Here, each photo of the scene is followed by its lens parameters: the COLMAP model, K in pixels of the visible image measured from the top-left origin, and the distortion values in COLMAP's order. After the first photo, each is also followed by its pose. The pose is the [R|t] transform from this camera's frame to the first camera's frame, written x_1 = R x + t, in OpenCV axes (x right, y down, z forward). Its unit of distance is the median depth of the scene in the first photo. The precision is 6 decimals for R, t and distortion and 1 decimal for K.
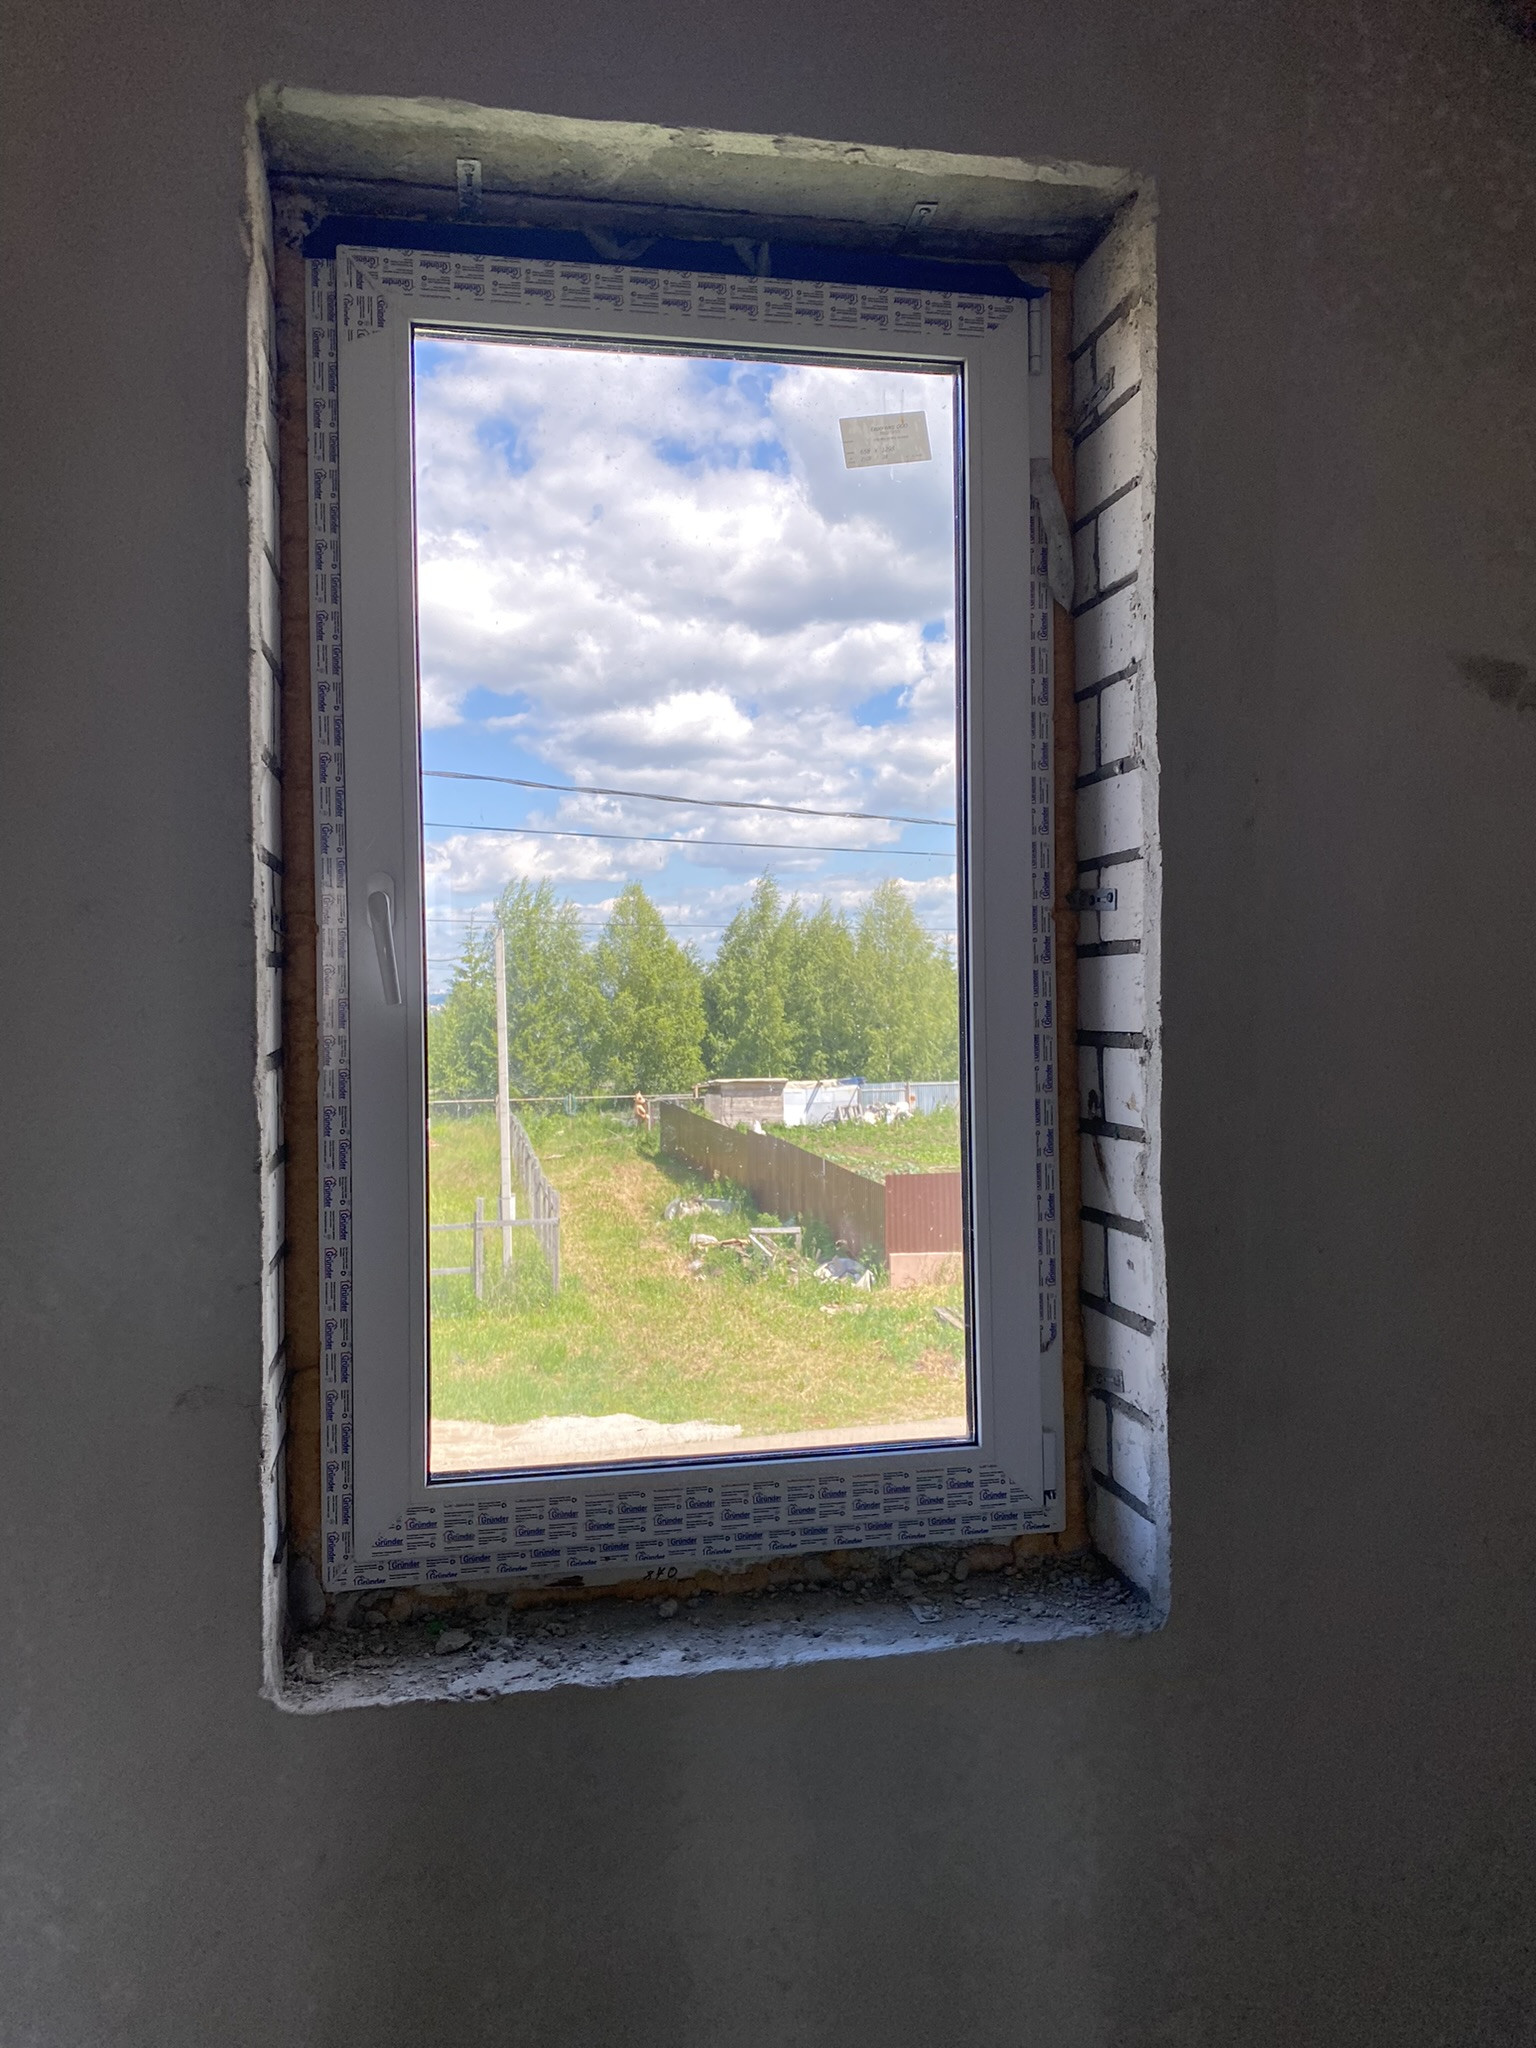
lens RADIAL K [[1602.0, 0, 774.0], [0, 1602.0, 1003.0], [0, 0, 1]] dist [0.020133, 0.001601]
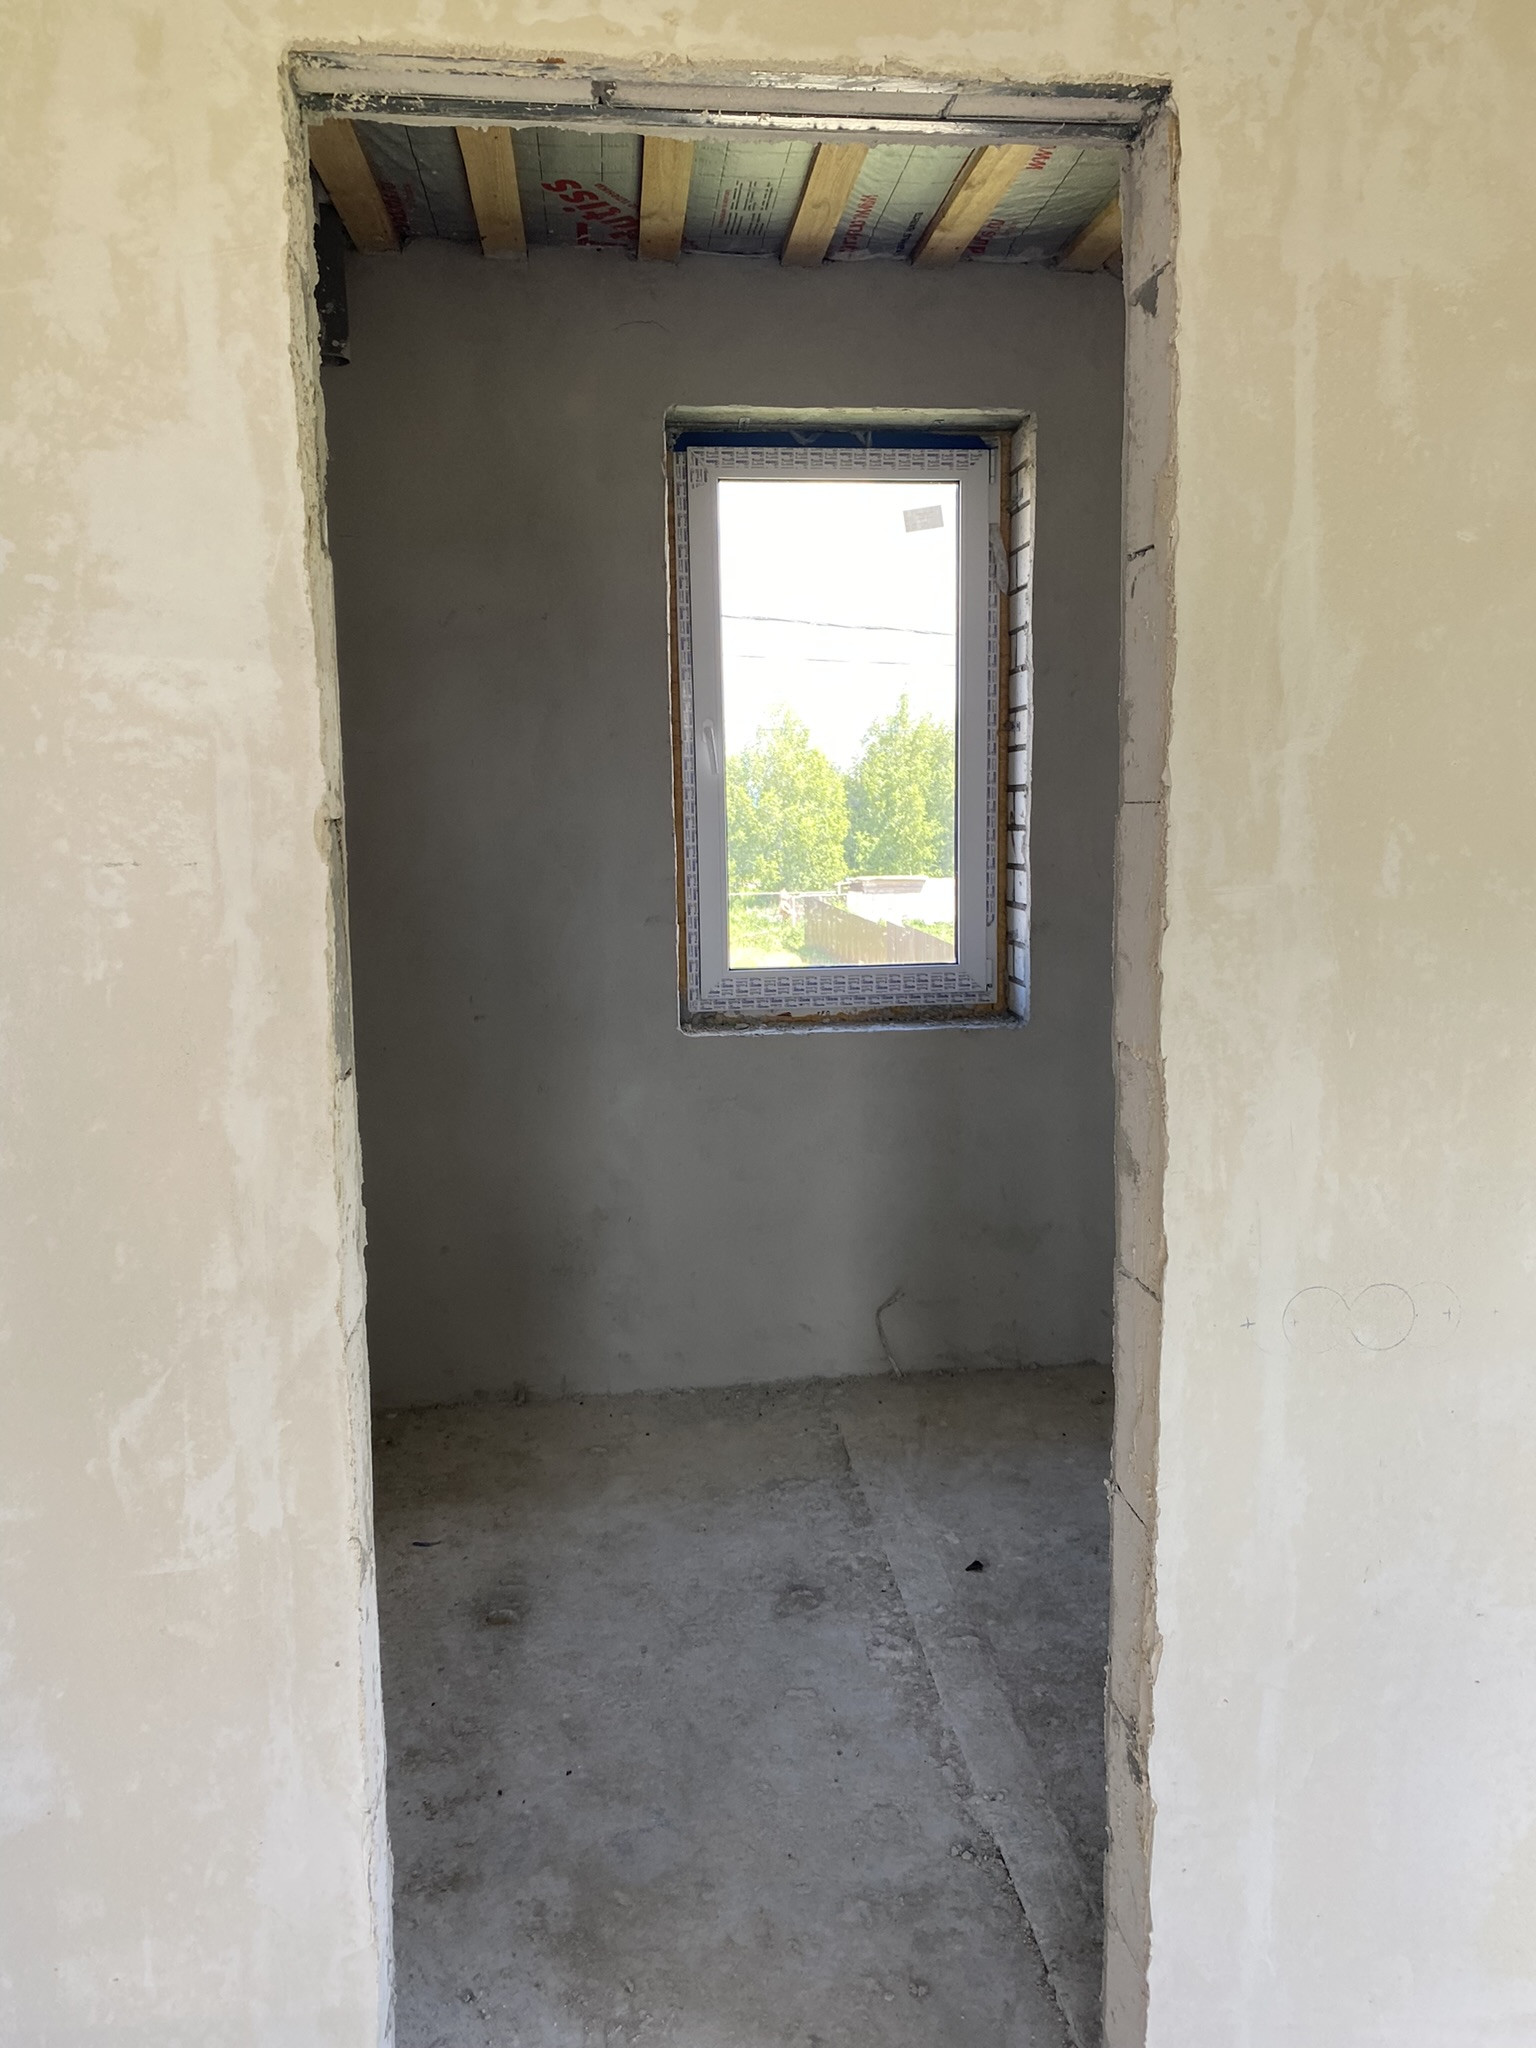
lens RADIAL K [[1521.8, 0, 776.2], [0, 1521.8, 1014.5], [0, 0, 1]] dist [0.055222, -0.048665]
pose [[0.995999, 0.009084, -0.088900, 0.063340], [0.003336, 0.990347, 0.138572, 0.040995], [0.089300, -0.138314, 0.986354, -1.275848]]
